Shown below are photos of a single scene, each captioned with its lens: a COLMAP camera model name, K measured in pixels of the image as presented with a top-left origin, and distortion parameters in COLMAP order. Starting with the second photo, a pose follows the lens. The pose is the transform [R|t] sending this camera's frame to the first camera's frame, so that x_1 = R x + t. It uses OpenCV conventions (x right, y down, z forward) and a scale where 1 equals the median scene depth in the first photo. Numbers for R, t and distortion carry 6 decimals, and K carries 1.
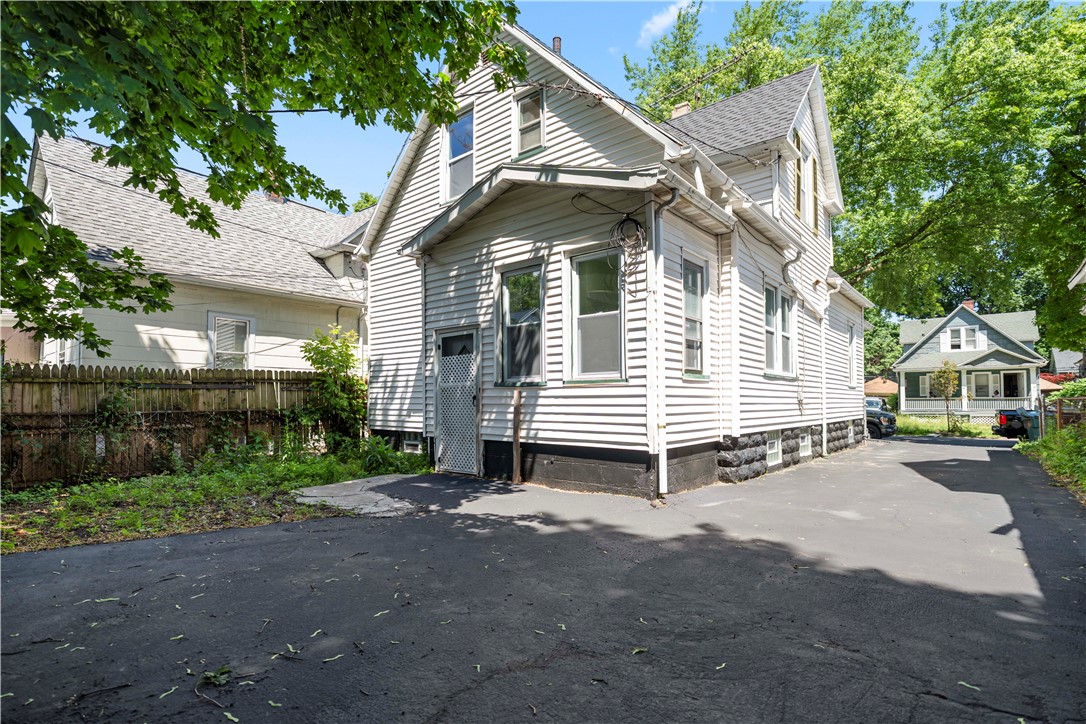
lens RADIAL K [[518.1, 0, 536.5], [0, 518.1, 391.7], [0, 0, 1]] dist [0.004952, 0.000492]
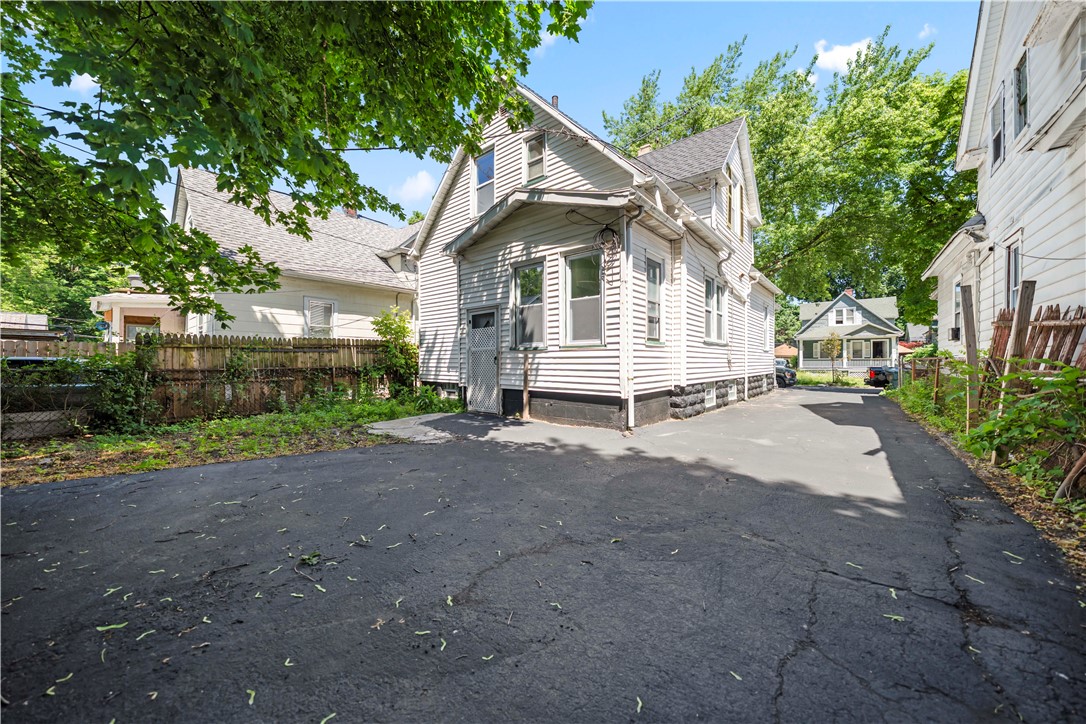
lens RADIAL K [[368.0, 0, 540.2], [0, 368.0, 363.0], [0, 0, 1]] dist [-0.002384, 0.000688]
pose [[0.999996, 0.000661, 0.002626, -0.002417], [-0.000721, 0.999739, 0.022845, 0.001916], [-0.002610, -0.022847, 0.999736, 0.013944]]
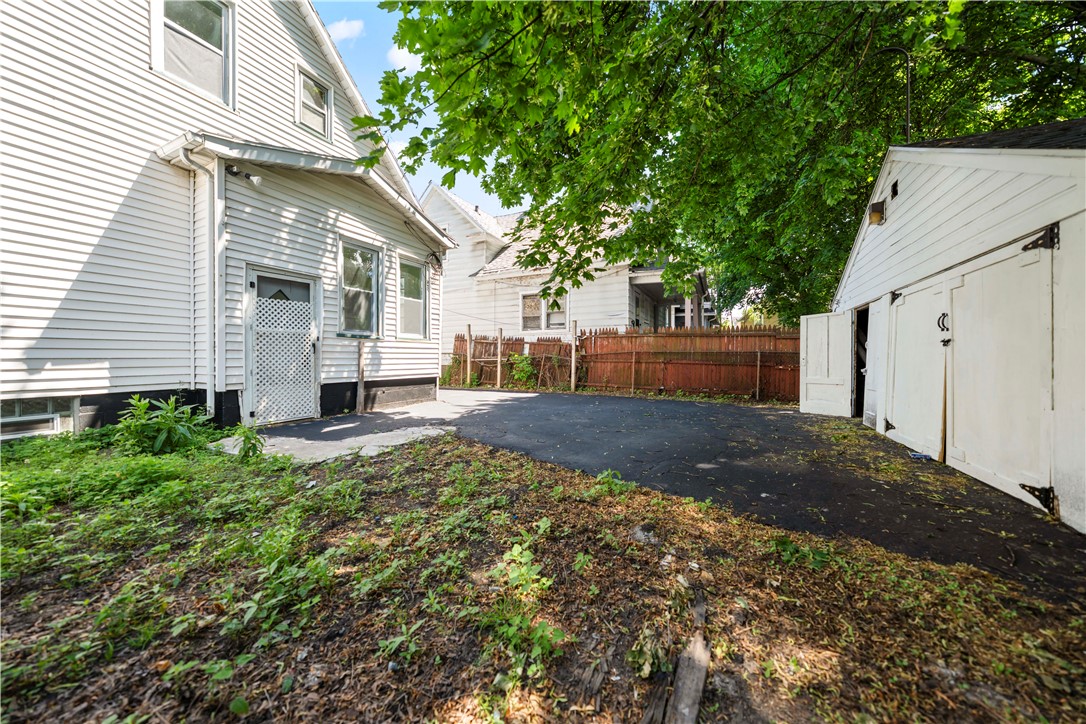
lens RADIAL K [[368.0, 0, 541.7], [0, 368.0, 361.3], [0, 0, 1]] dist [-0.002384, 0.000688]
pose [[-0.214744, -0.007747, 0.976640, -1.071457], [-0.017483, 0.999839, 0.004087, 0.037518], [-0.976514, -0.016197, -0.214845, 0.791655]]
